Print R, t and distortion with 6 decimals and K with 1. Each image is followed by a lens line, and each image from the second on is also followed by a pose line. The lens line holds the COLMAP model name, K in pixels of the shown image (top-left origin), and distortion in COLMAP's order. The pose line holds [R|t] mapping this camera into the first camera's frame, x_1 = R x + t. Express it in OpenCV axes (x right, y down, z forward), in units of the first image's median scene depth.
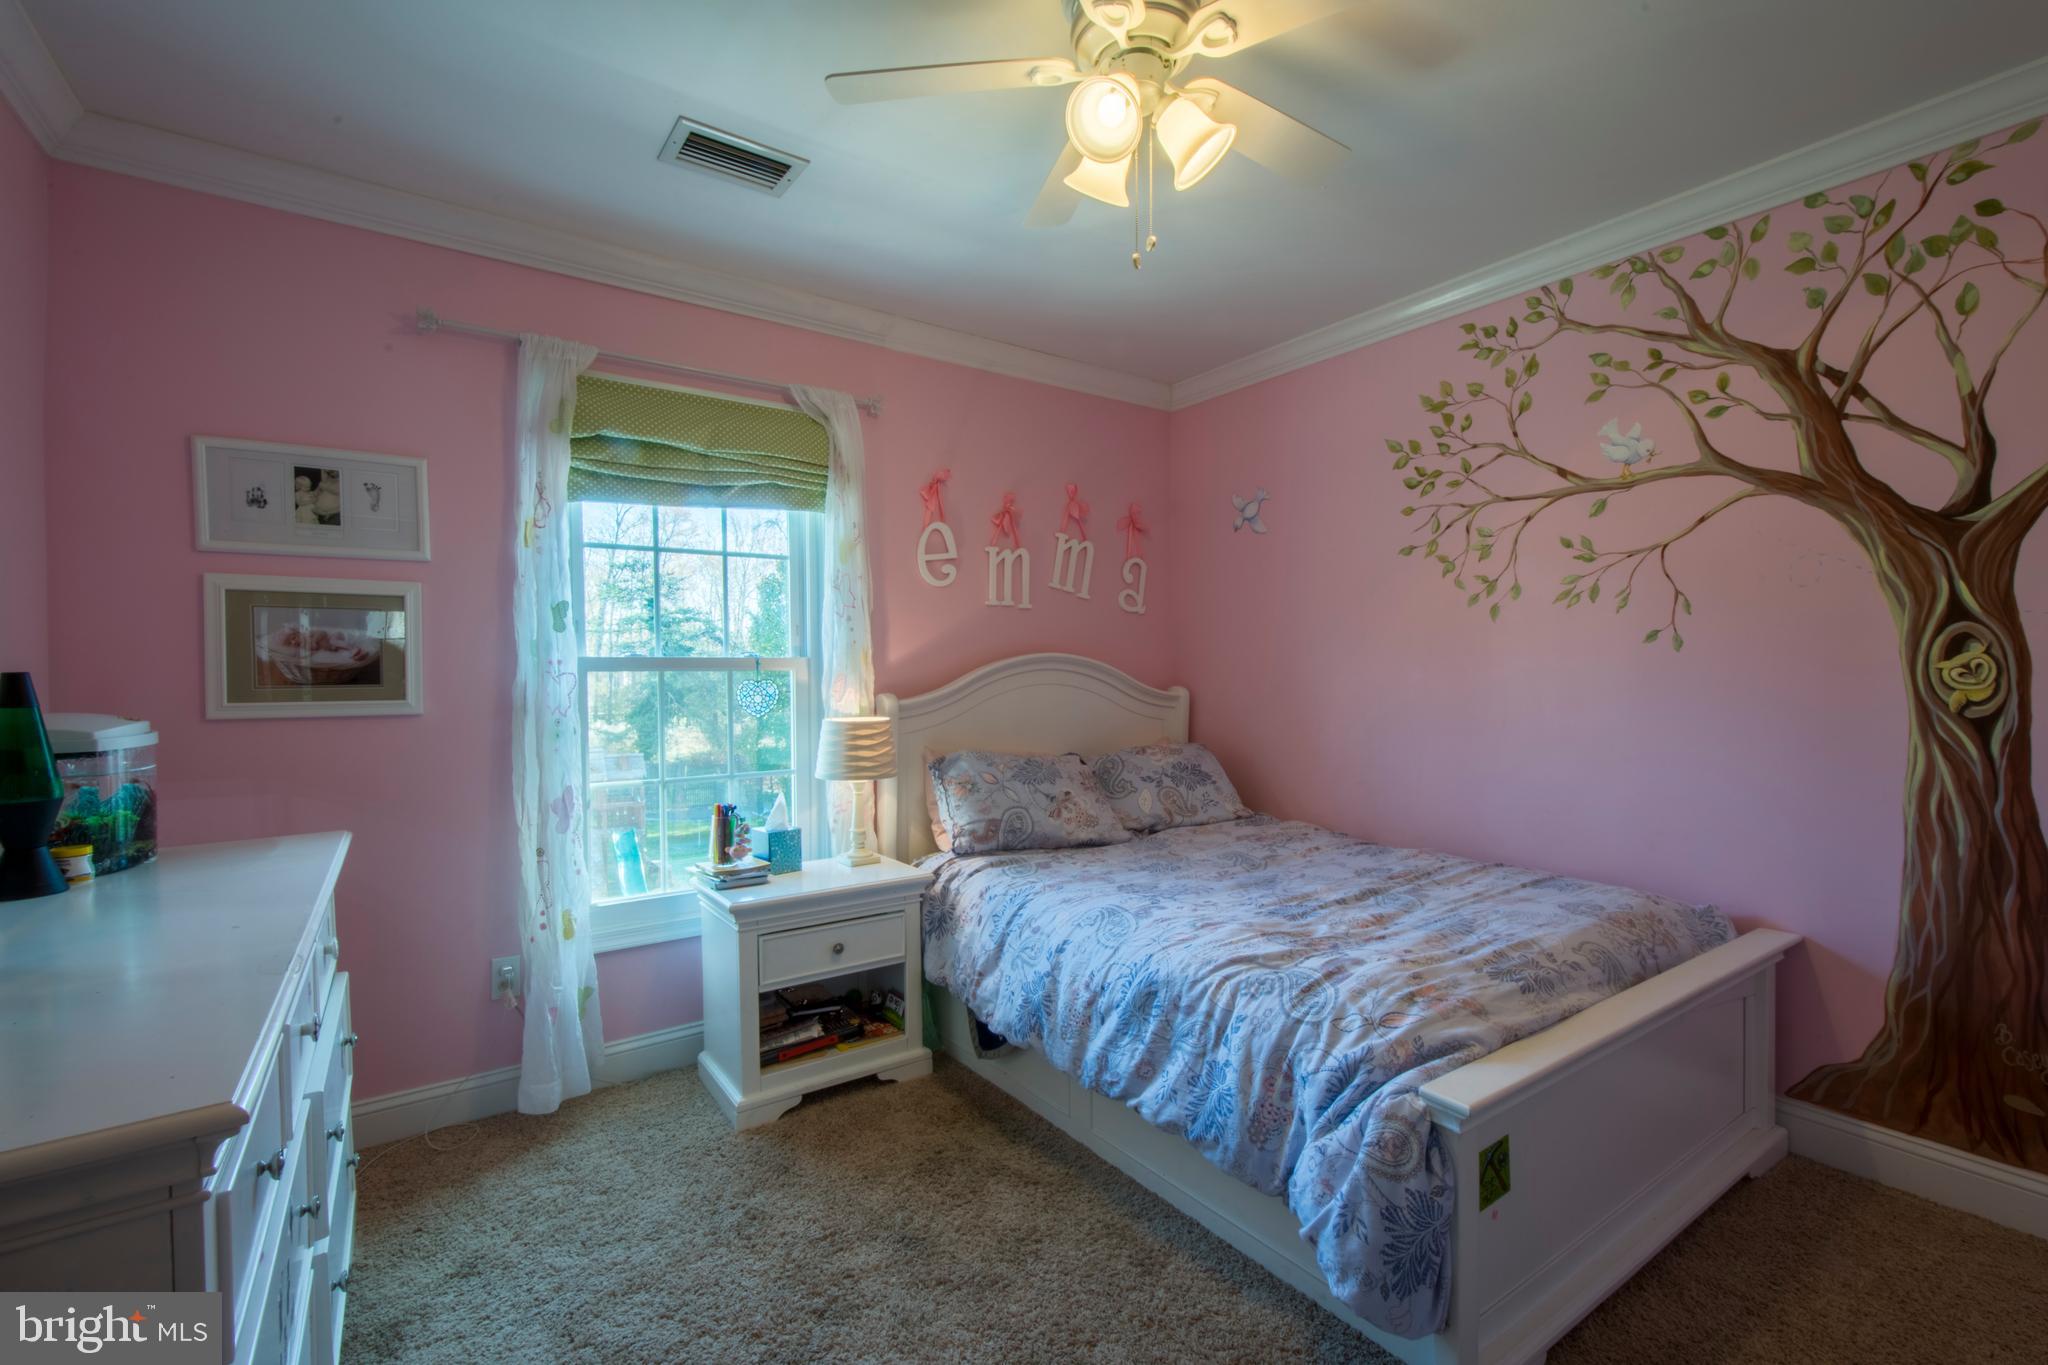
lens RADIAL K [[890.5, 0, 1020.4], [0, 890.5, 676.4], [0, 0, 1]] dist [0.009458, -0.001597]
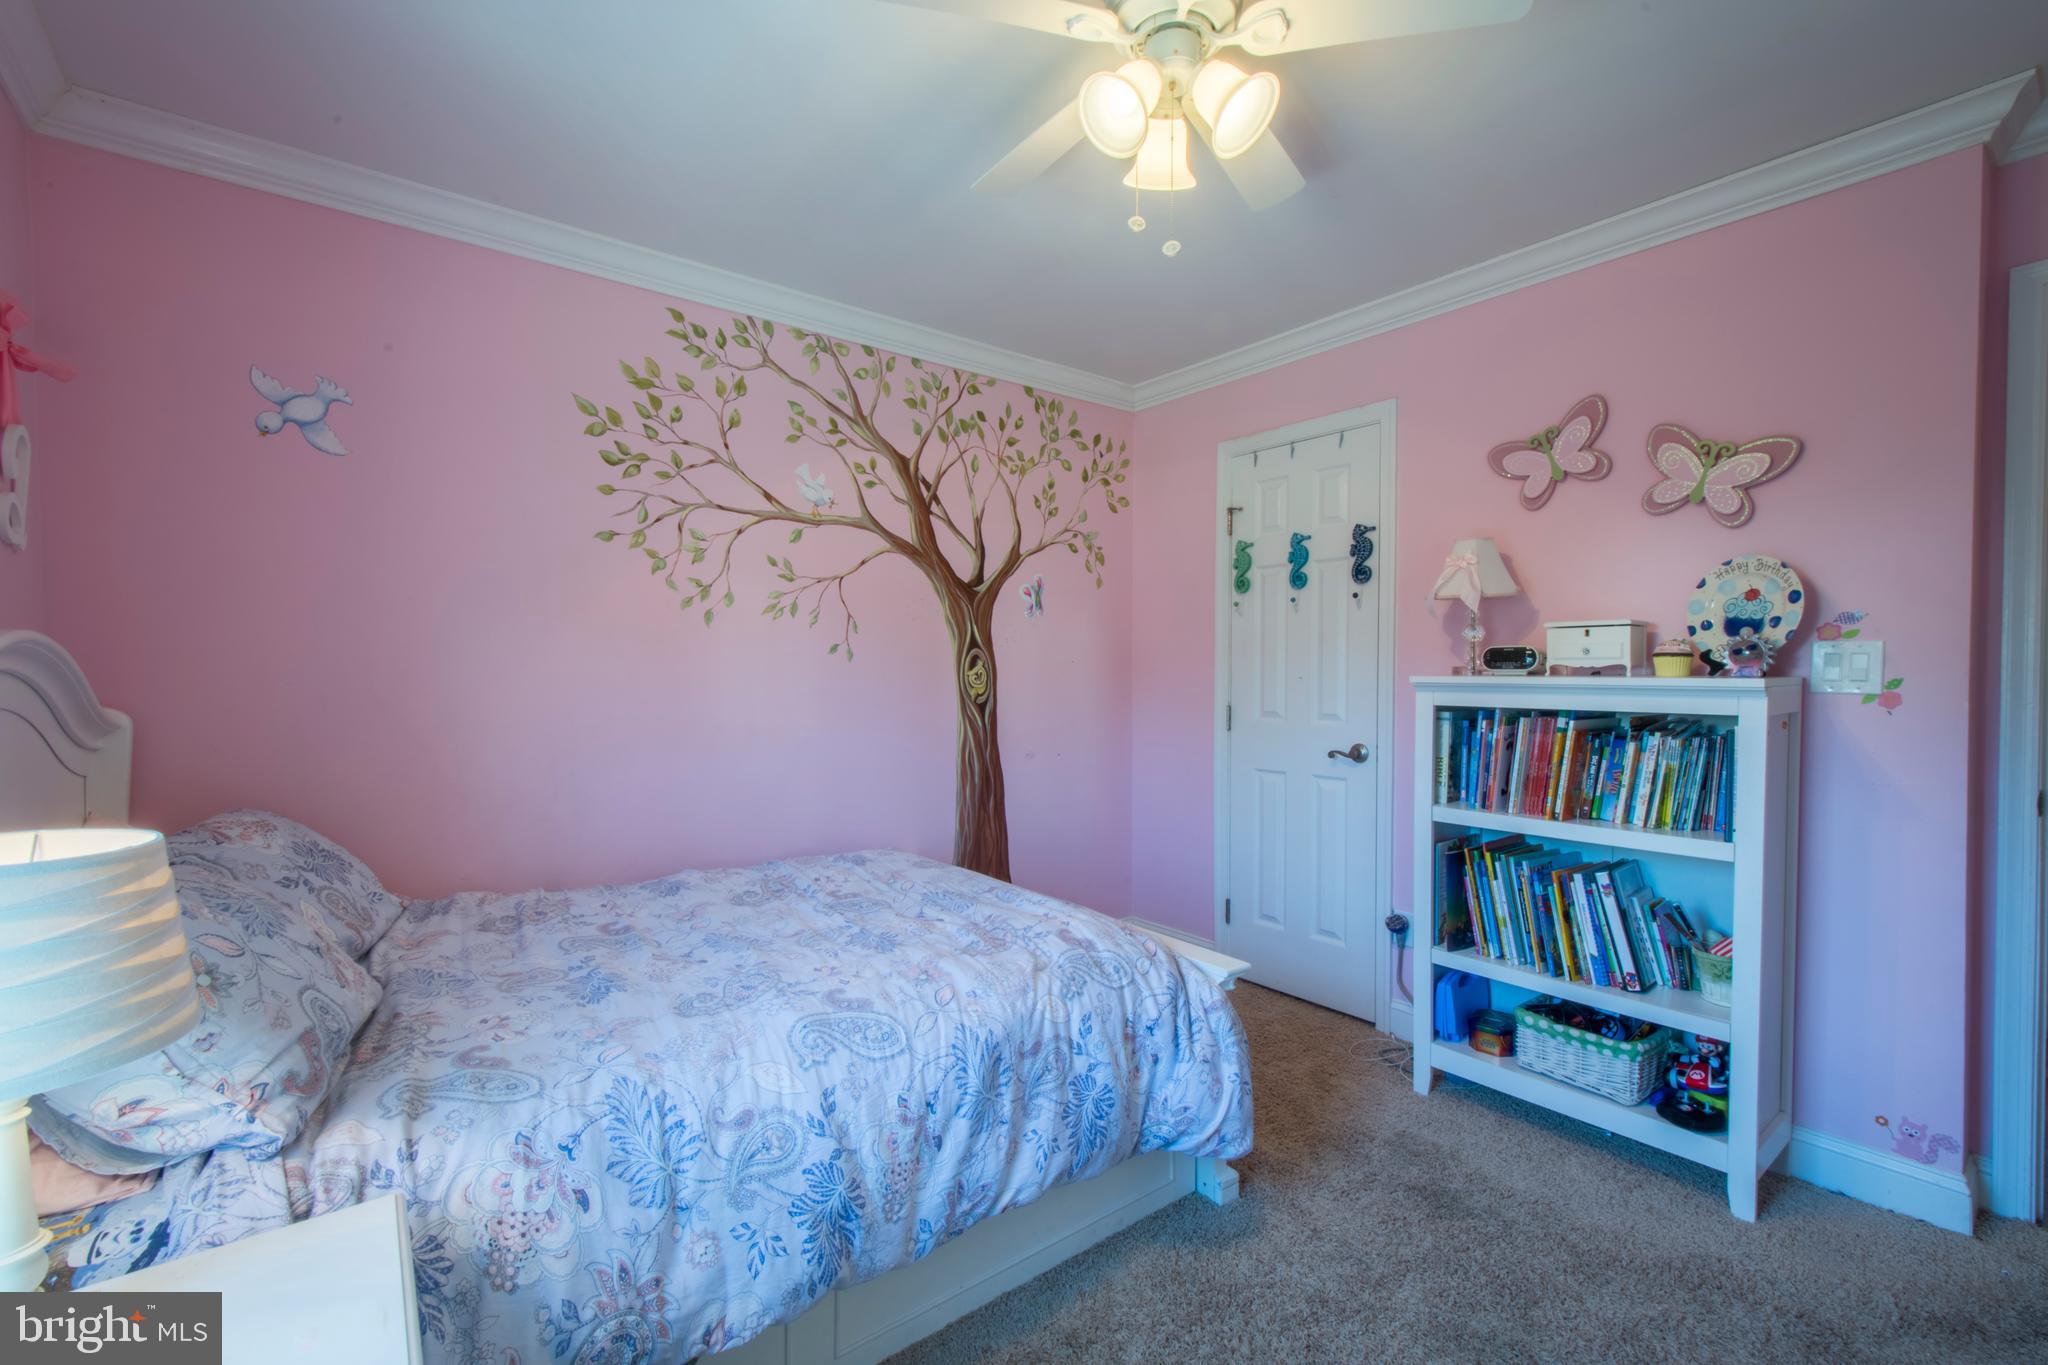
lens RADIAL K [[890.5, 0, 1003.2], [0, 890.5, 688.8], [0, 0, 1]] dist [0.009458, -0.001597]
pose [[-0.044457, -0.009468, 0.998966, -0.562350], [0.008919, 0.999911, 0.009874, 0.000471], [-0.998971, 0.009349, -0.044369, 0.848214]]
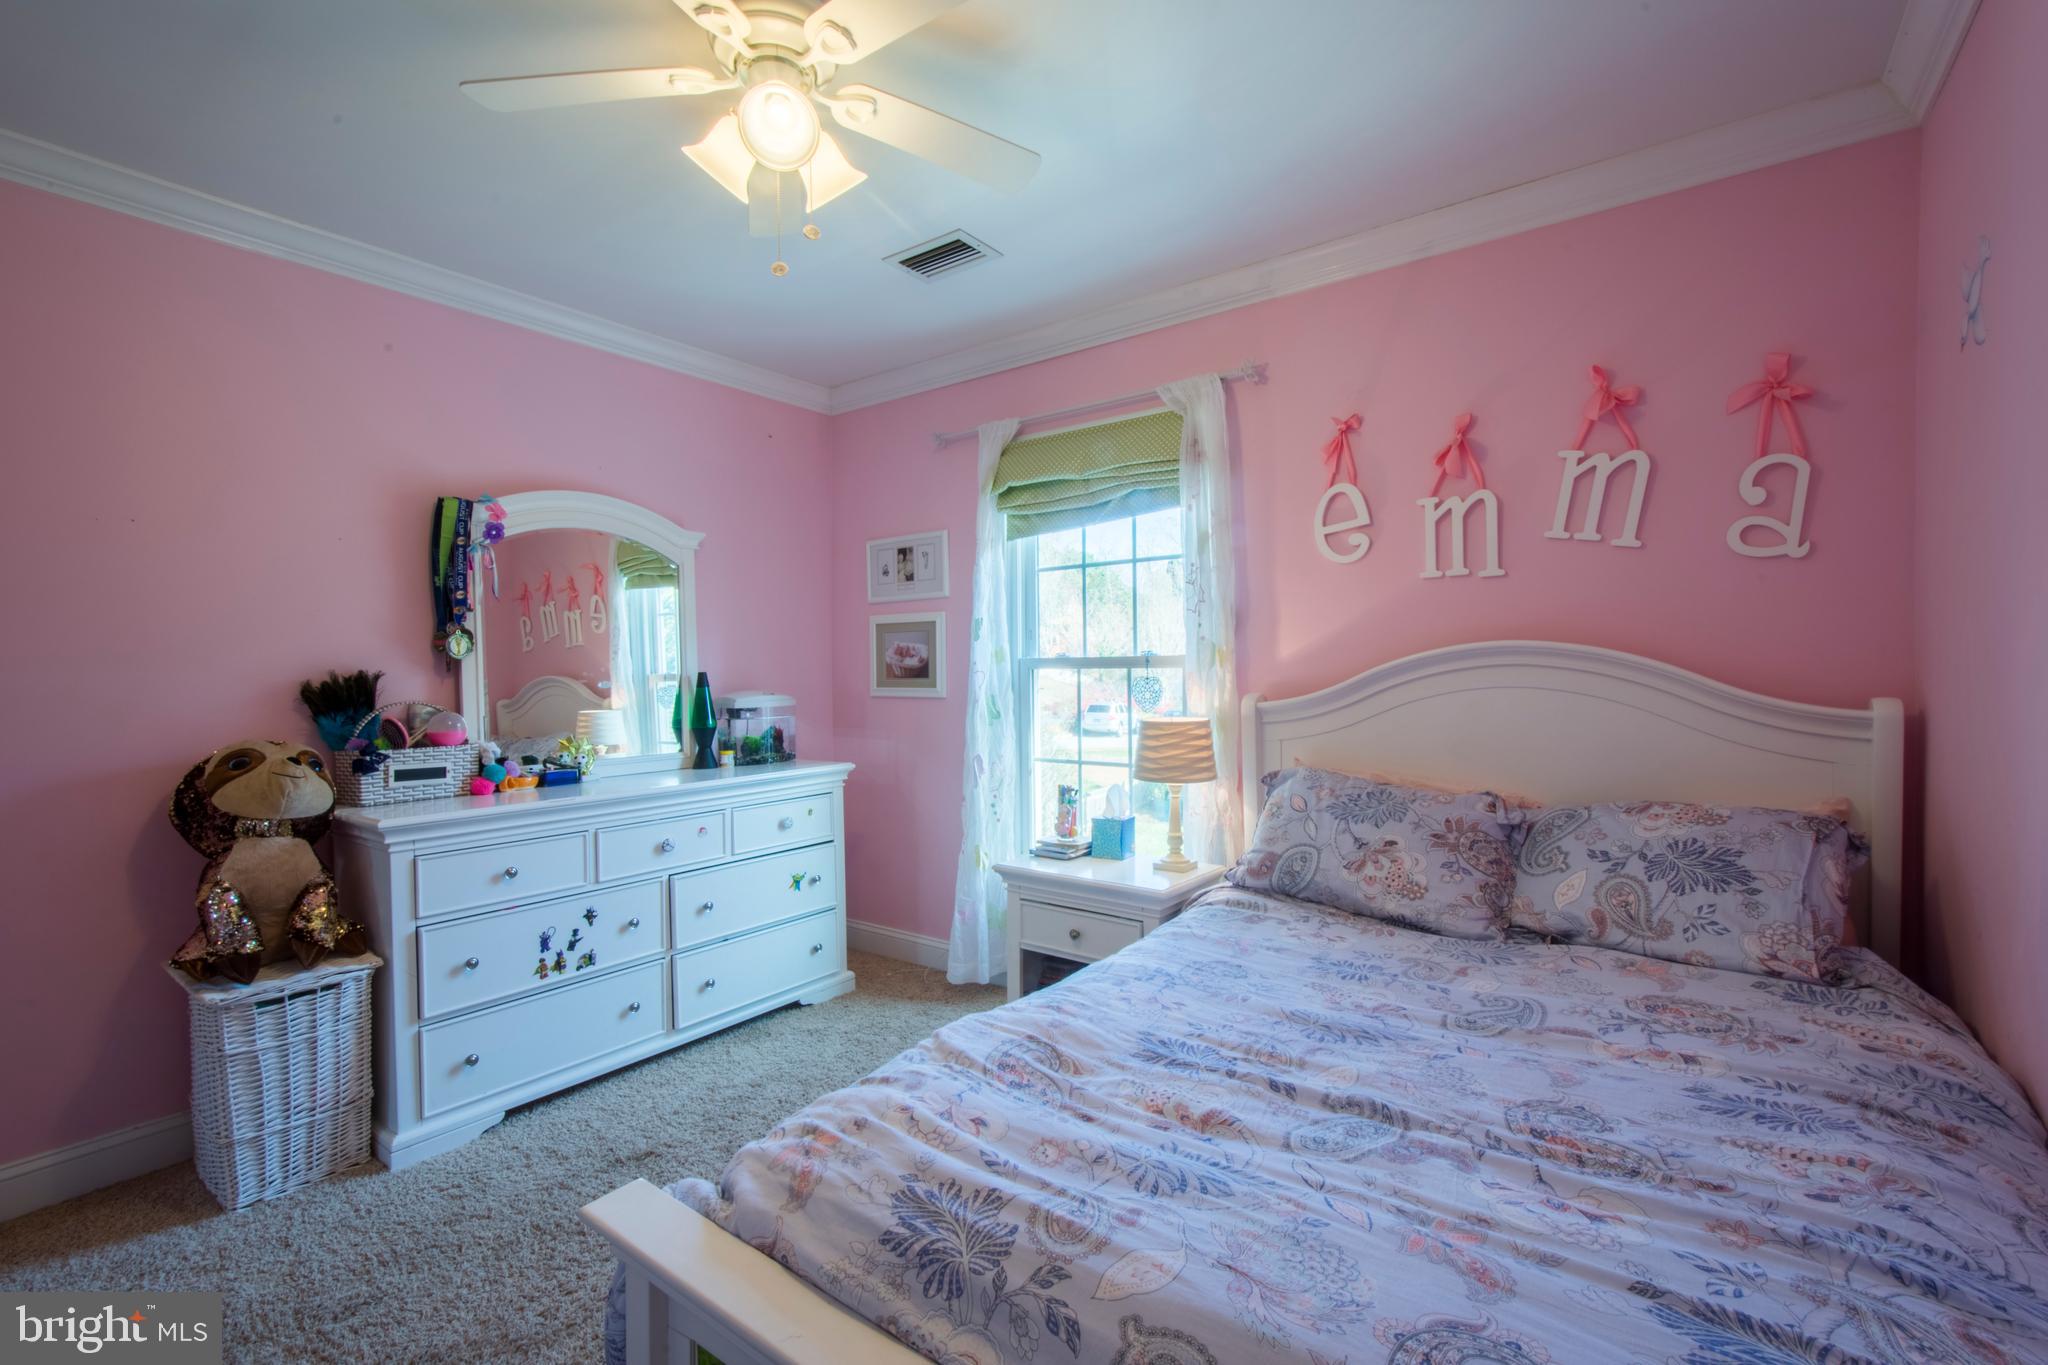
lens RADIAL K [[890.5, 0, 1024.1], [0, 890.5, 684.1], [0, 0, 1]] dist [0.009458, -0.001597]
pose [[0.309490, 0.019638, -0.950700, 0.812219], [0.001684, 0.999774, 0.021199, -0.012890], [0.950901, -0.008162, 0.309387, 0.653358]]
